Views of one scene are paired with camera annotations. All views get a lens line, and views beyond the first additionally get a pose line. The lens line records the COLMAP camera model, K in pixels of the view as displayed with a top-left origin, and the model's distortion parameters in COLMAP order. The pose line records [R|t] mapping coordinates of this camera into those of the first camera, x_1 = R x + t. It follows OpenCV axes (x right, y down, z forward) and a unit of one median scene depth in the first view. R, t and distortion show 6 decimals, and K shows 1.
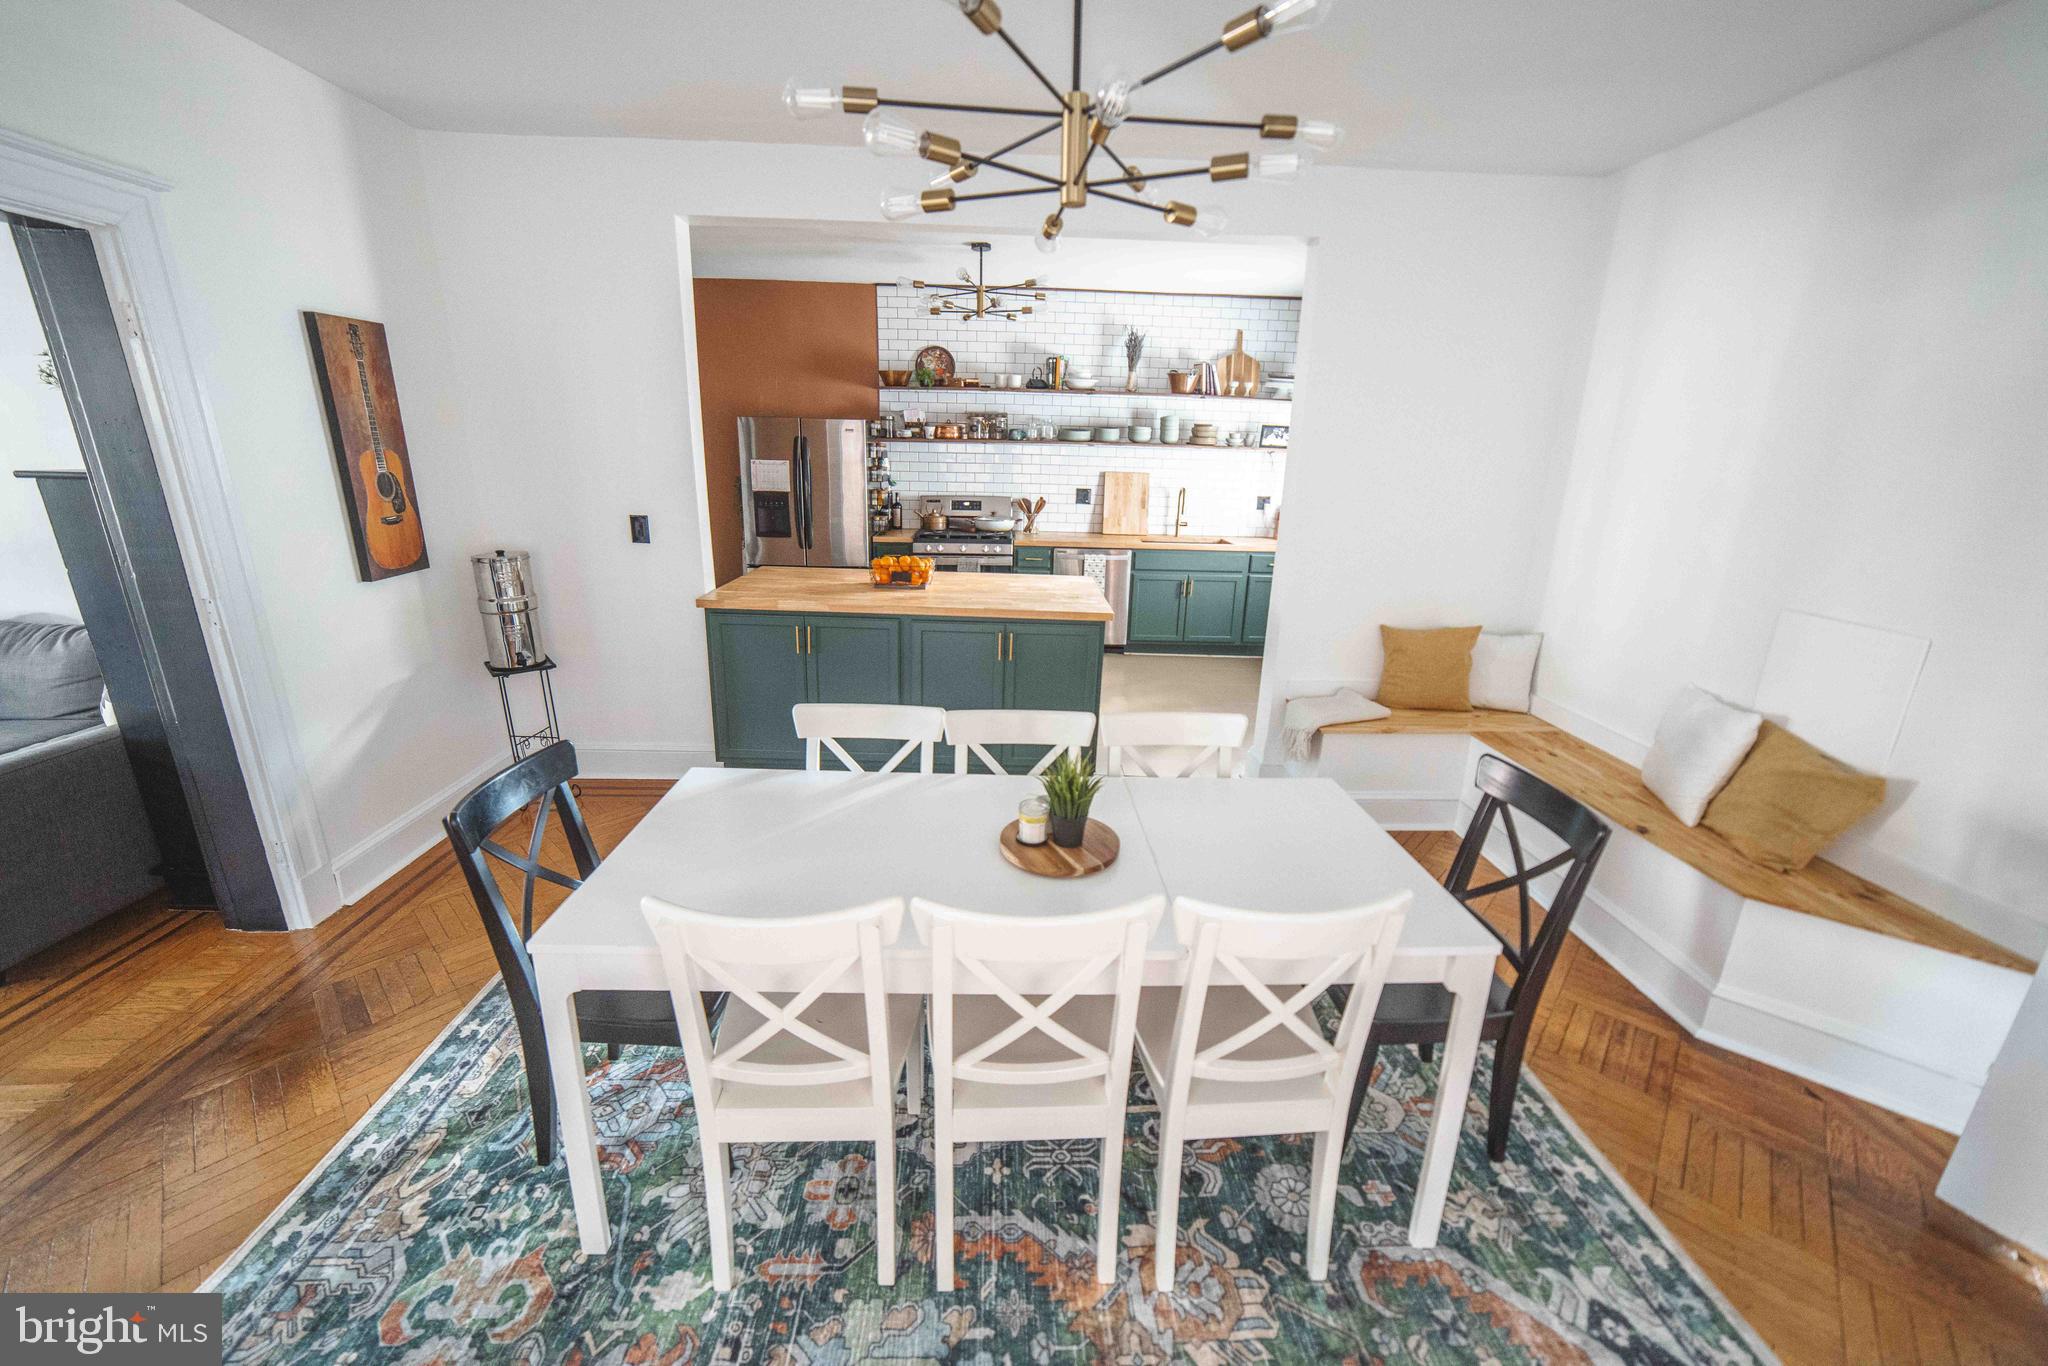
lens RADIAL K [[773.6, 0, 1027.7], [0, 773.6, 664.5], [0, 0, 1]] dist [-0.017552, 0.006198]
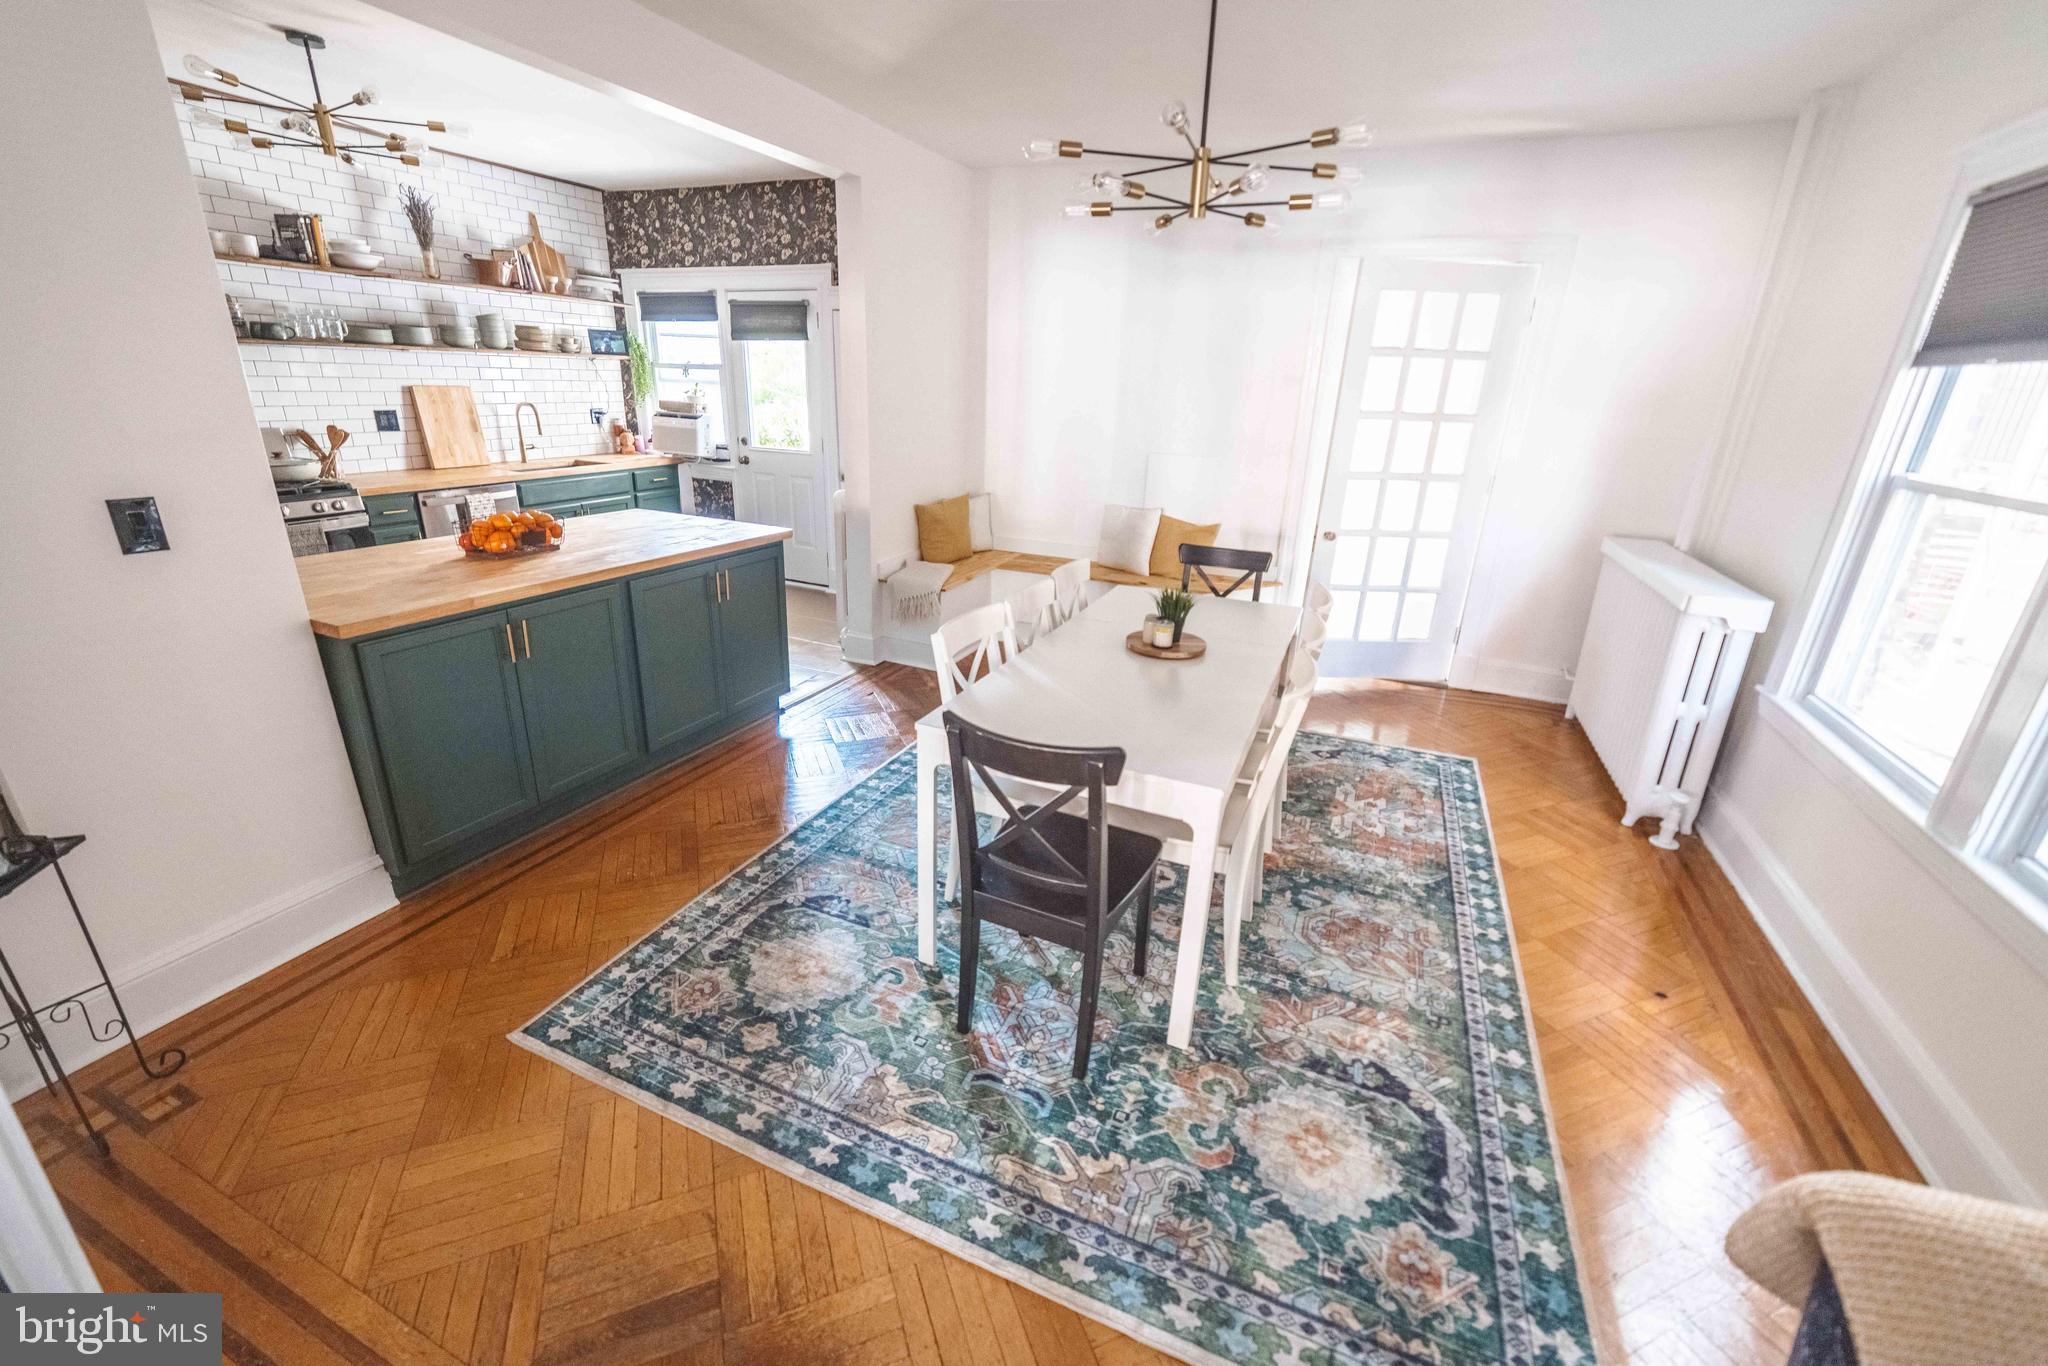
lens RADIAL K [[822.8, 0, 1009.6], [0, 822.8, 666.2], [0, 0, 1]] dist [-0.023495, 0.012331]
pose [[0.439393, -0.309478, 0.843302, -1.141590], [0.221726, 0.947098, 0.232042, -0.133202], [-0.870501, 0.085024, 0.484767, 0.385340]]
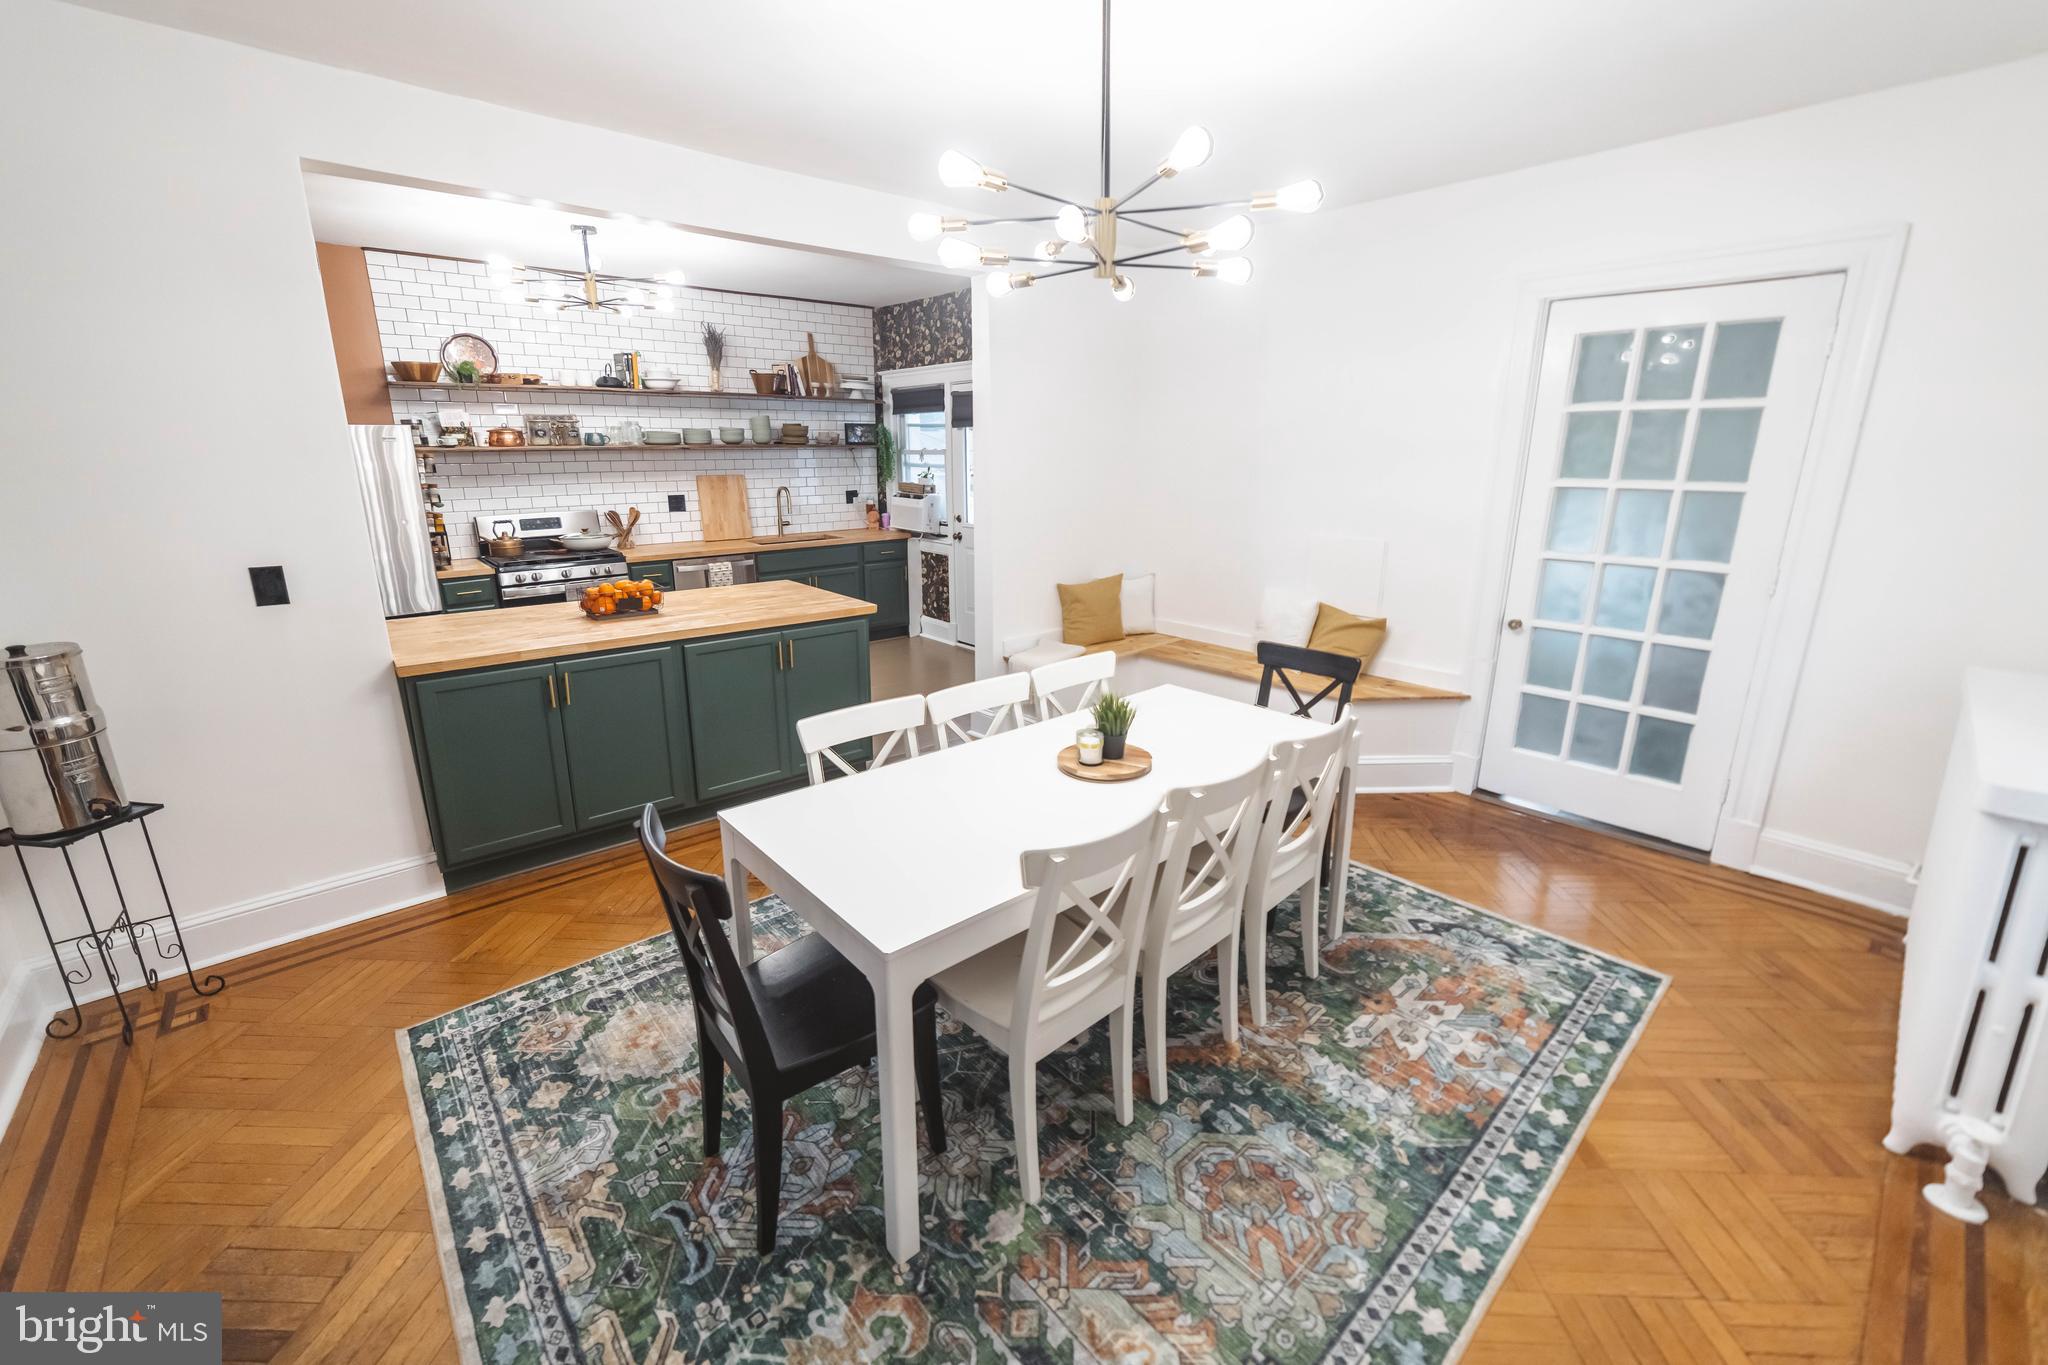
lens RADIAL K [[816.6, 0, 1024.6], [0, 816.6, 652.7], [0, 0, 1]] dist [-0.024830, 0.012470]
pose [[0.773077, -0.181456, 0.607803, -0.665807], [0.193536, 0.979995, 0.046409, -0.024174], [-0.604065, 0.081755, 0.792730, -0.003057]]
